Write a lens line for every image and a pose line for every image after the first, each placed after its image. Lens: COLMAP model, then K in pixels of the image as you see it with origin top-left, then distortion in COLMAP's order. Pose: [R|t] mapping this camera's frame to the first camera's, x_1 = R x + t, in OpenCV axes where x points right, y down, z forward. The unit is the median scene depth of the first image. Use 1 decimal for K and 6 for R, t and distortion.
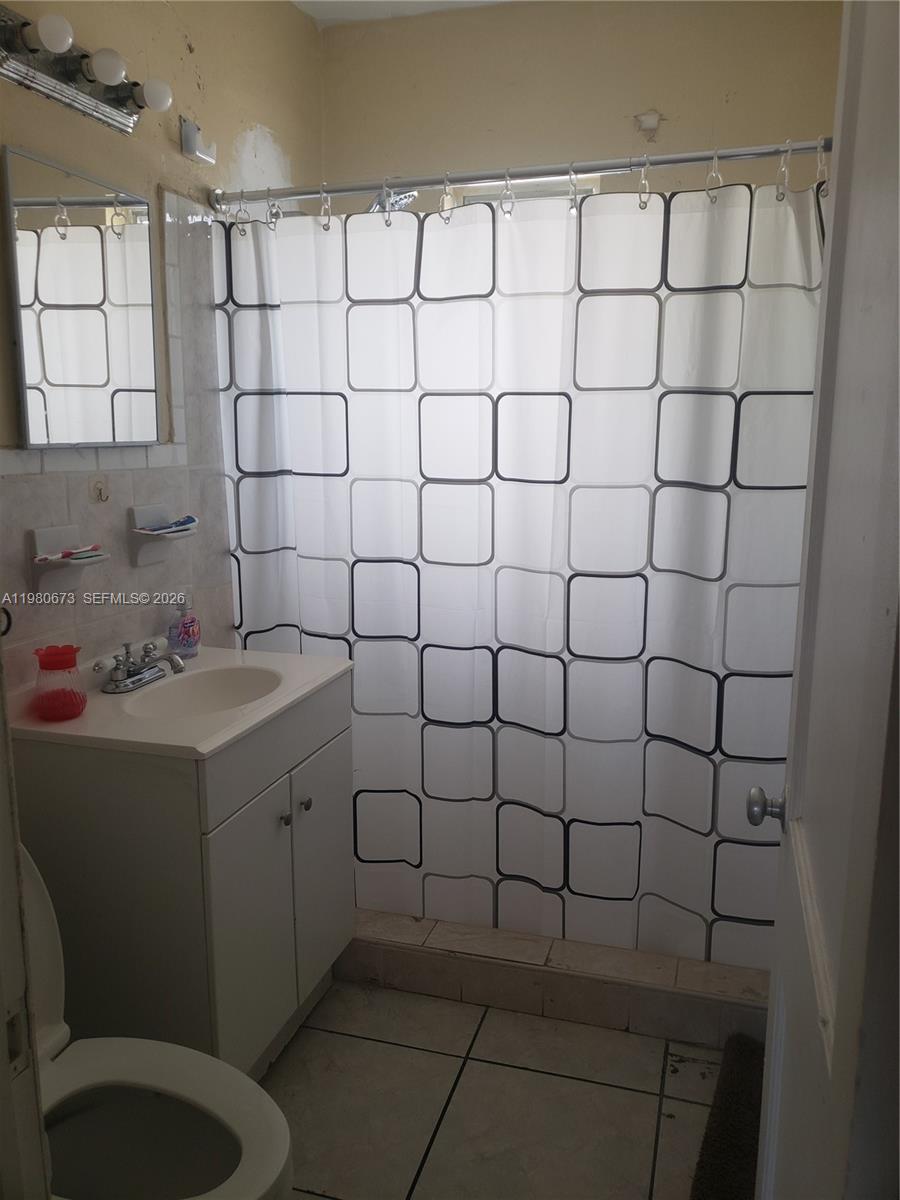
lens RADIAL K [[918.9, 0, 449.2], [0, 918.9, 573.0], [0, 0, 1]] dist [0.137656, -0.304520]
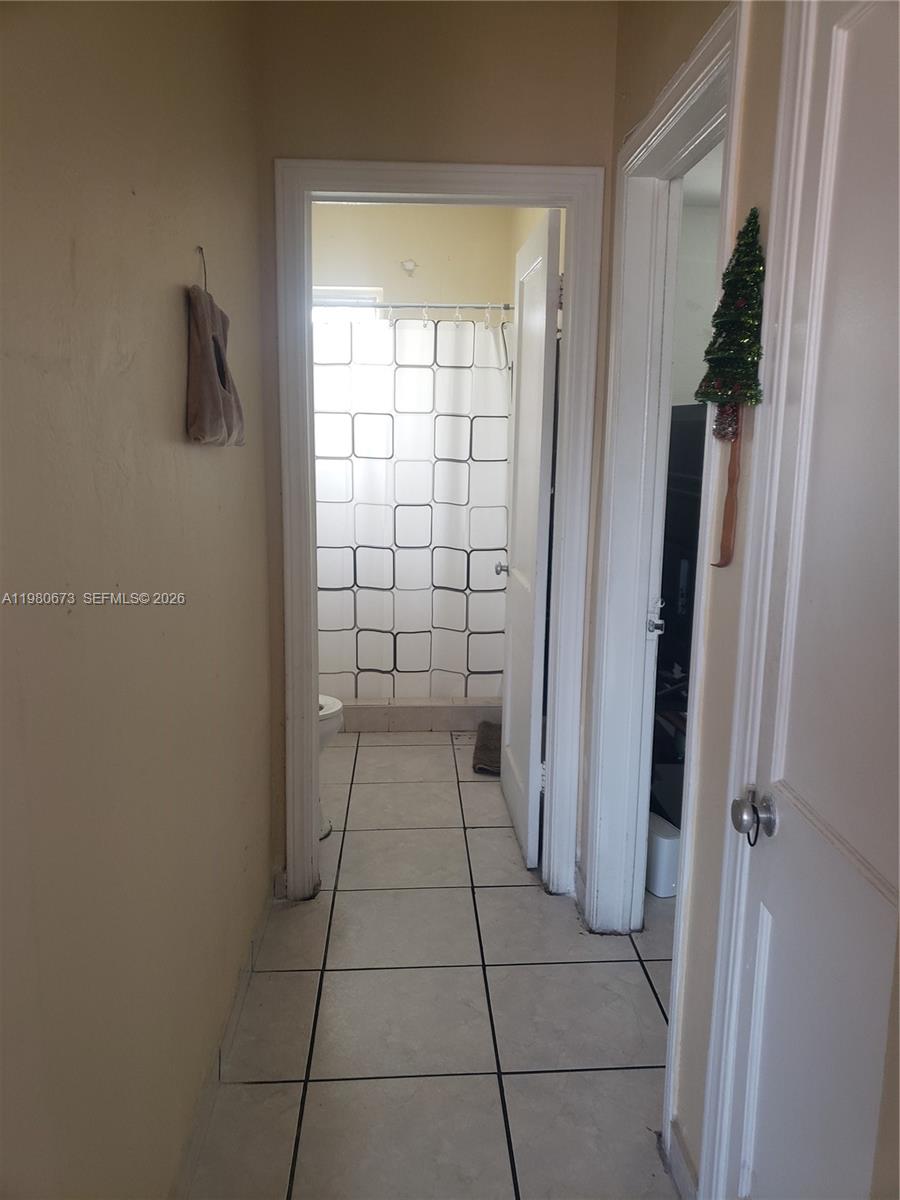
lens RADIAL K [[925.0, 0, 450.0], [0, 925.0, 600.0], [0, 0, 1]] dist [0.000725, 0.002228]
pose [[0.939974, -0.046031, 0.338127, -0.443888], [0.042714, 0.998938, 0.017248, 0.177213], [-0.338562, -0.001770, 0.940942, -0.920696]]
